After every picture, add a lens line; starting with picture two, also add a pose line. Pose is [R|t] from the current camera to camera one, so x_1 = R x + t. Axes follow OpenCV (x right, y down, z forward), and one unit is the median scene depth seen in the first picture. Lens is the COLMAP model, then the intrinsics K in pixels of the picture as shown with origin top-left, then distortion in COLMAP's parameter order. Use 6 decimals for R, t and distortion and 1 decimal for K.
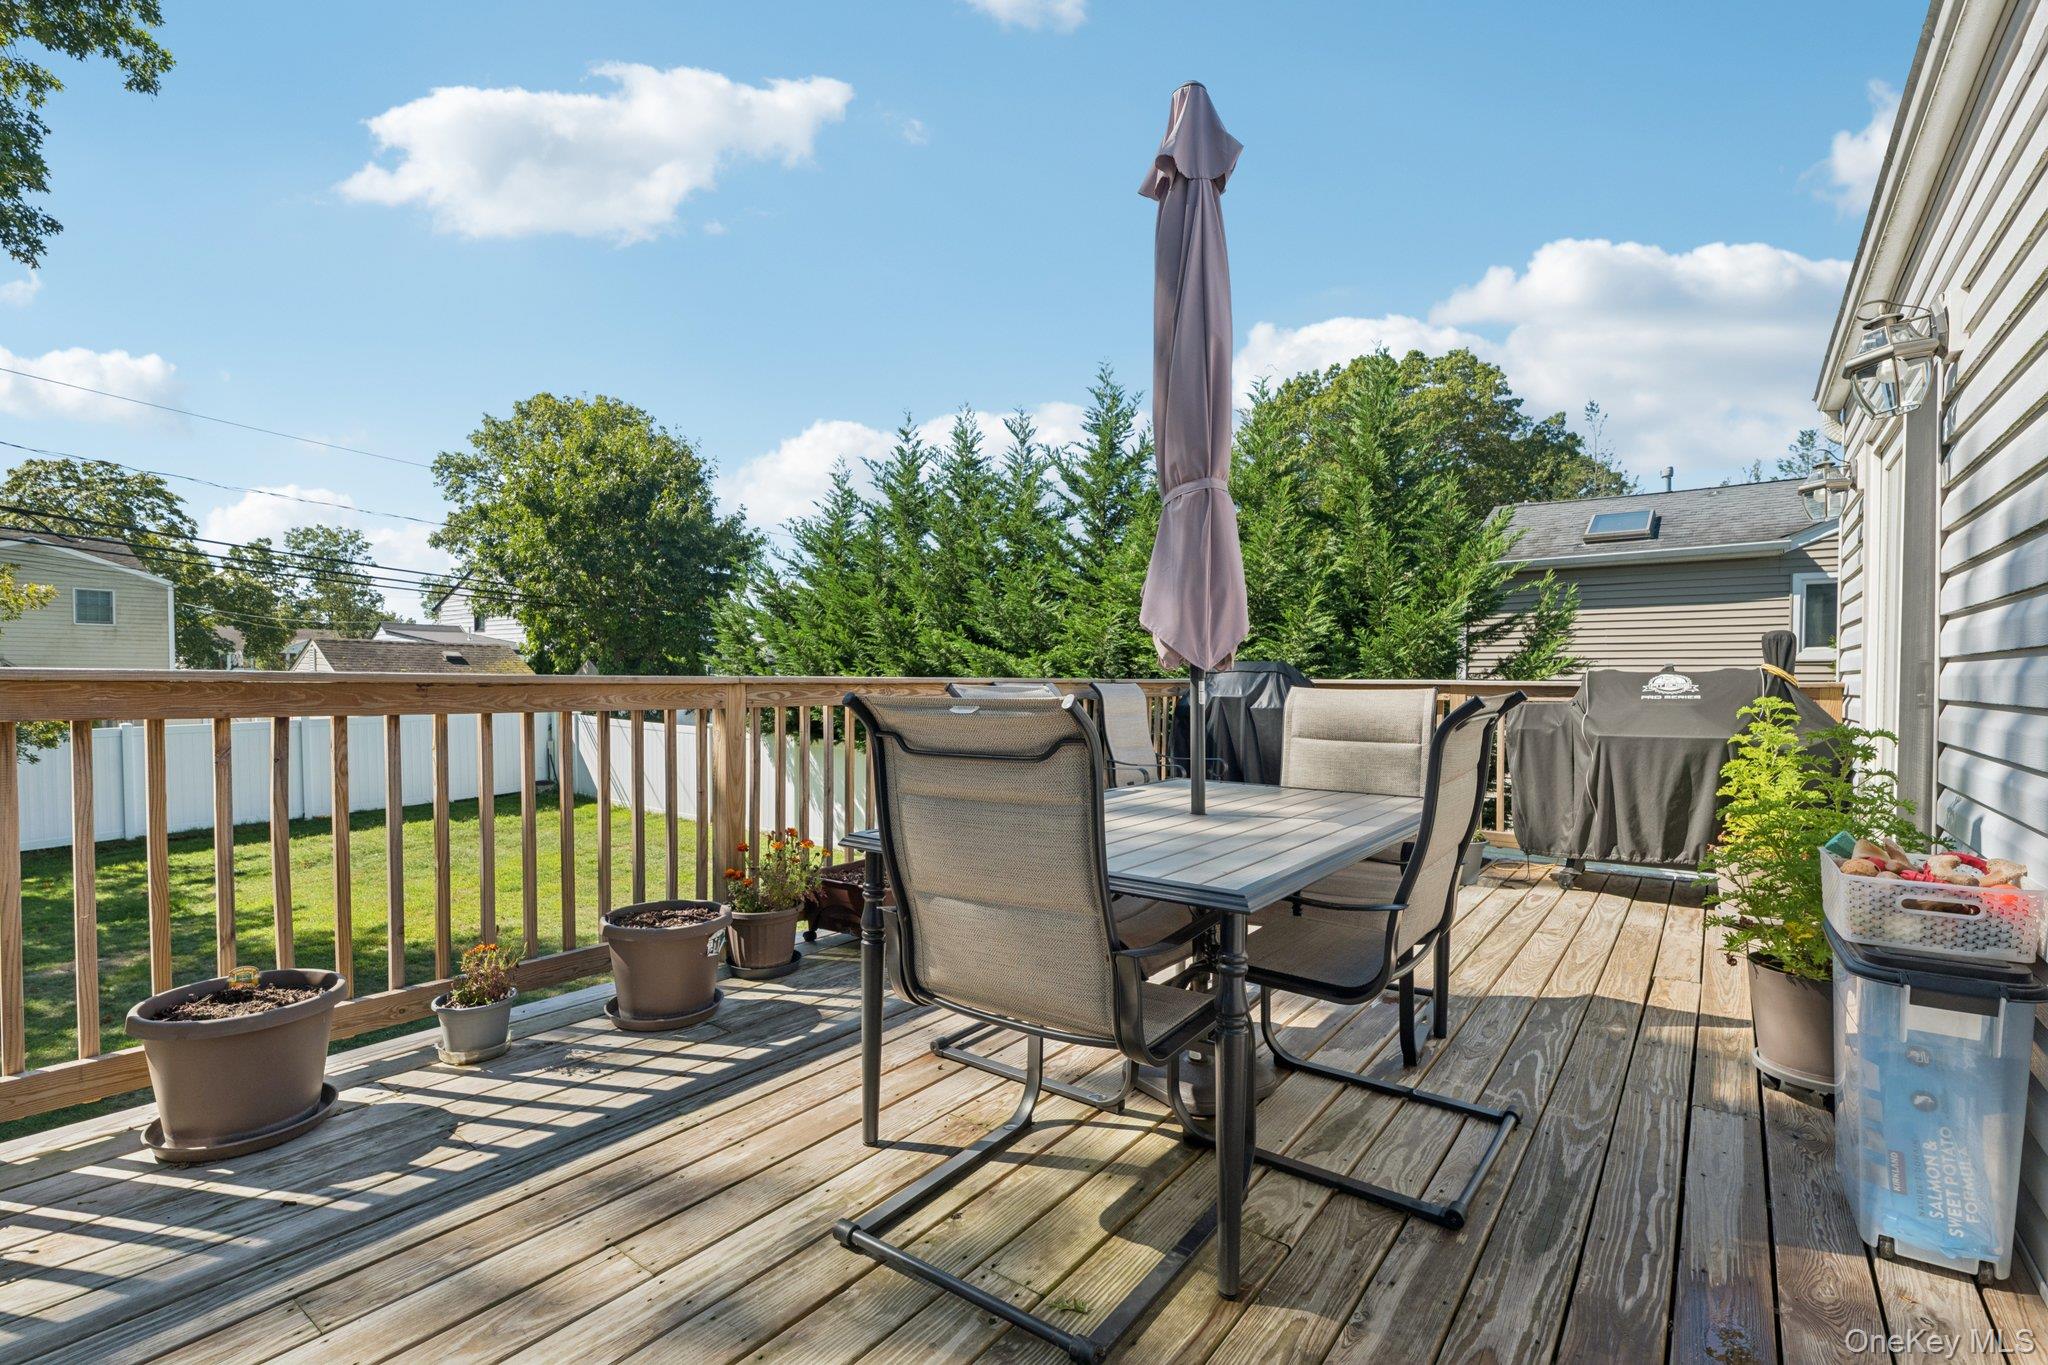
lens RADIAL K [[957.3, 0, 1029.4], [0, 957.3, 701.4], [0, 0, 1]] dist [0.000274, -0.000192]
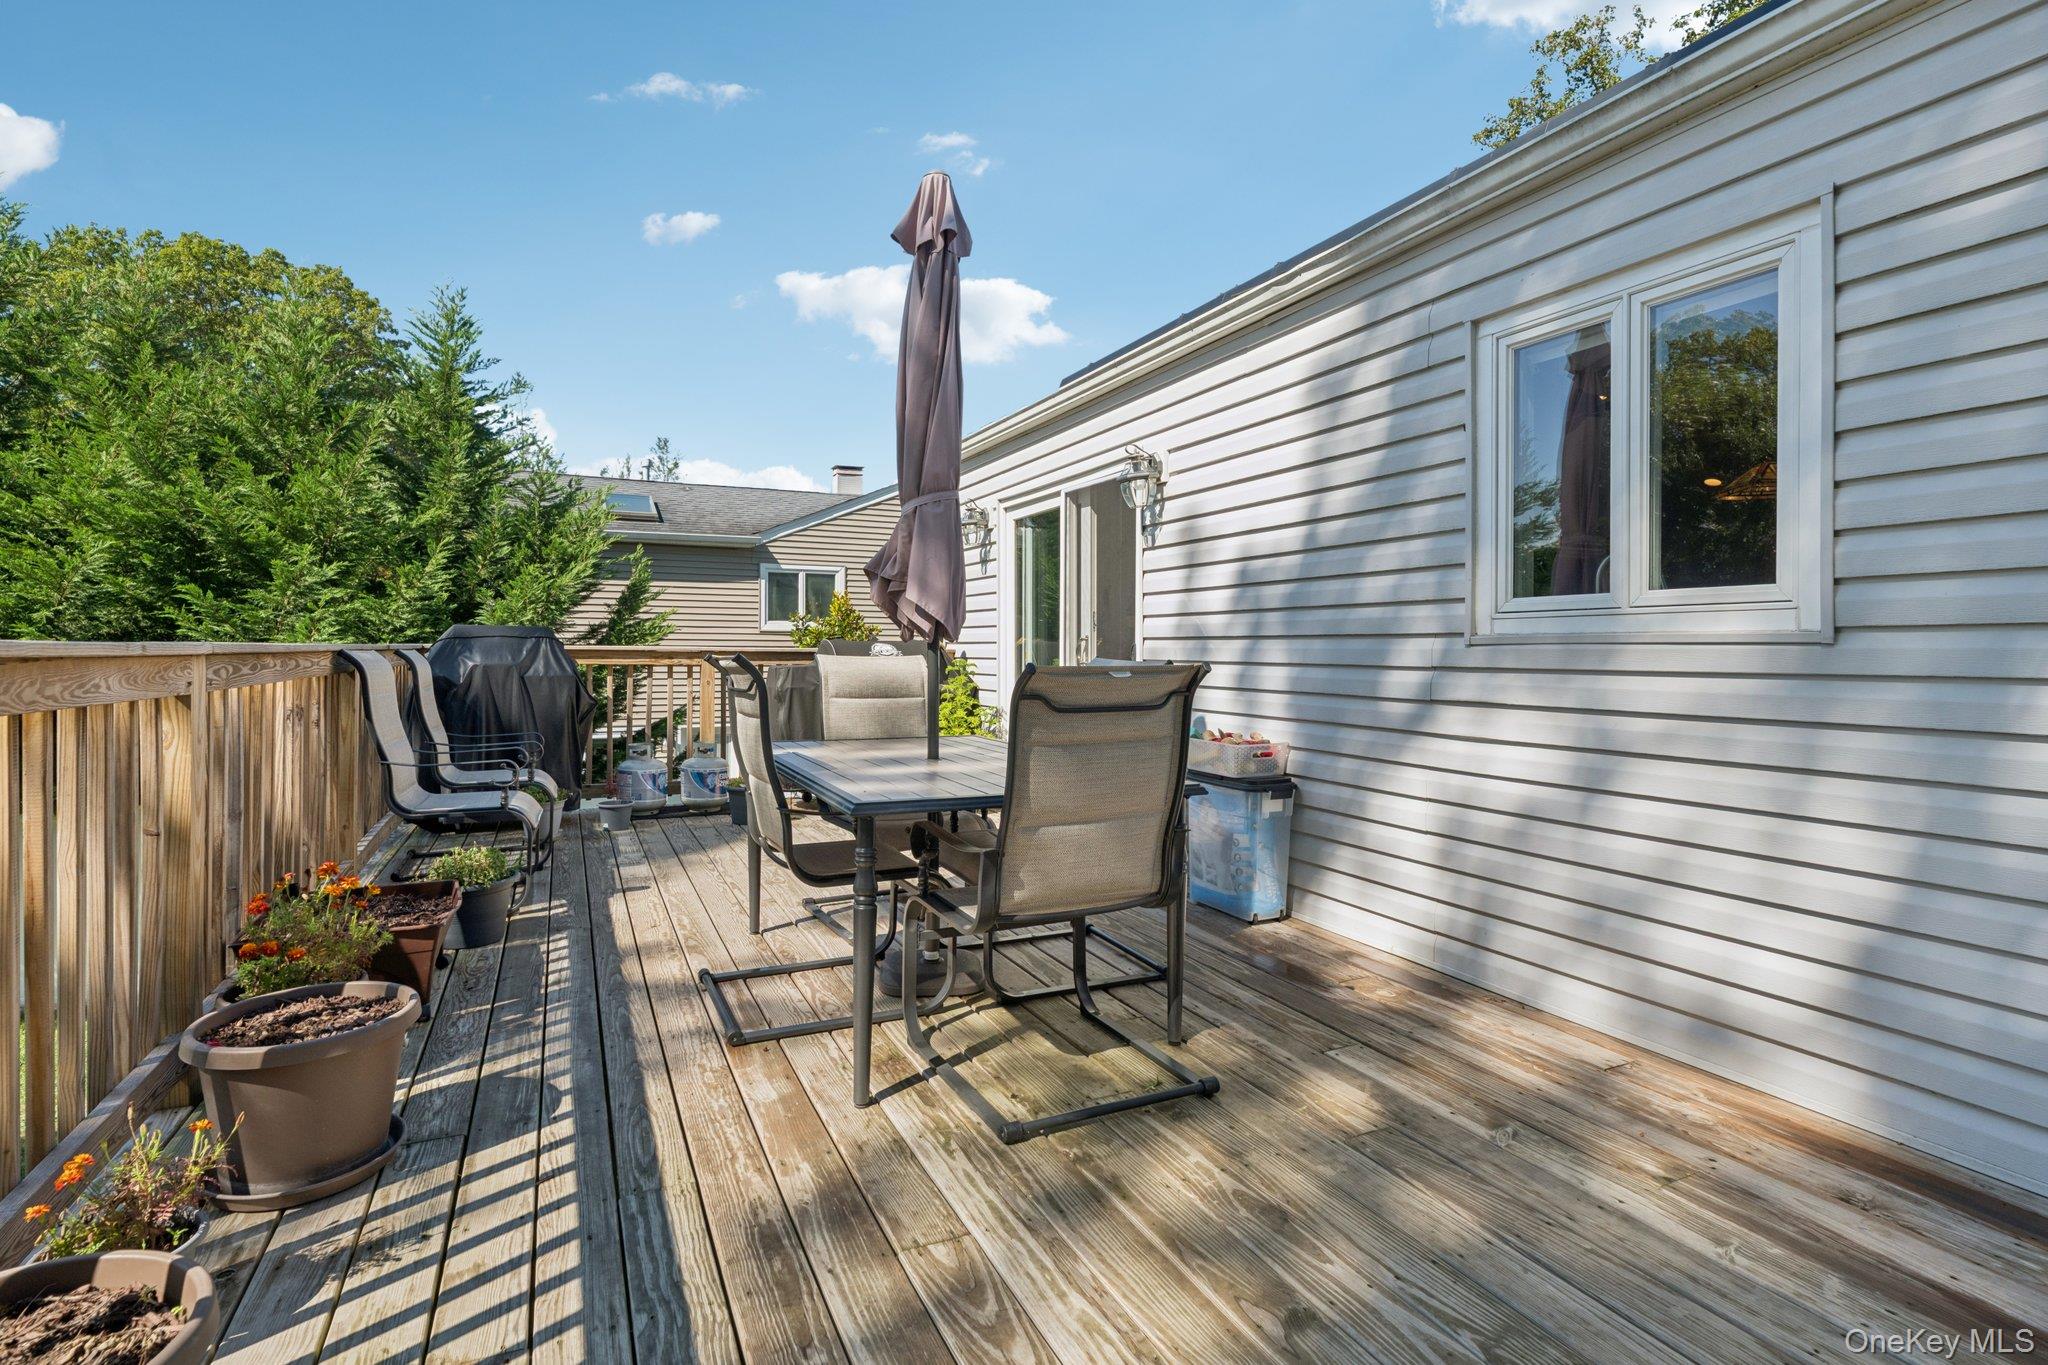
lens RADIAL K [[957.3, 0, 1063.7], [0, 957.3, 641.3], [0, 0, 1]] dist [0.000274, -0.000192]
pose [[0.451178, 0.006271, 0.892412, -0.804553], [0.015248, 0.999775, -0.014734, -0.012138], [-0.892304, 0.020255, 0.450981, 0.275290]]
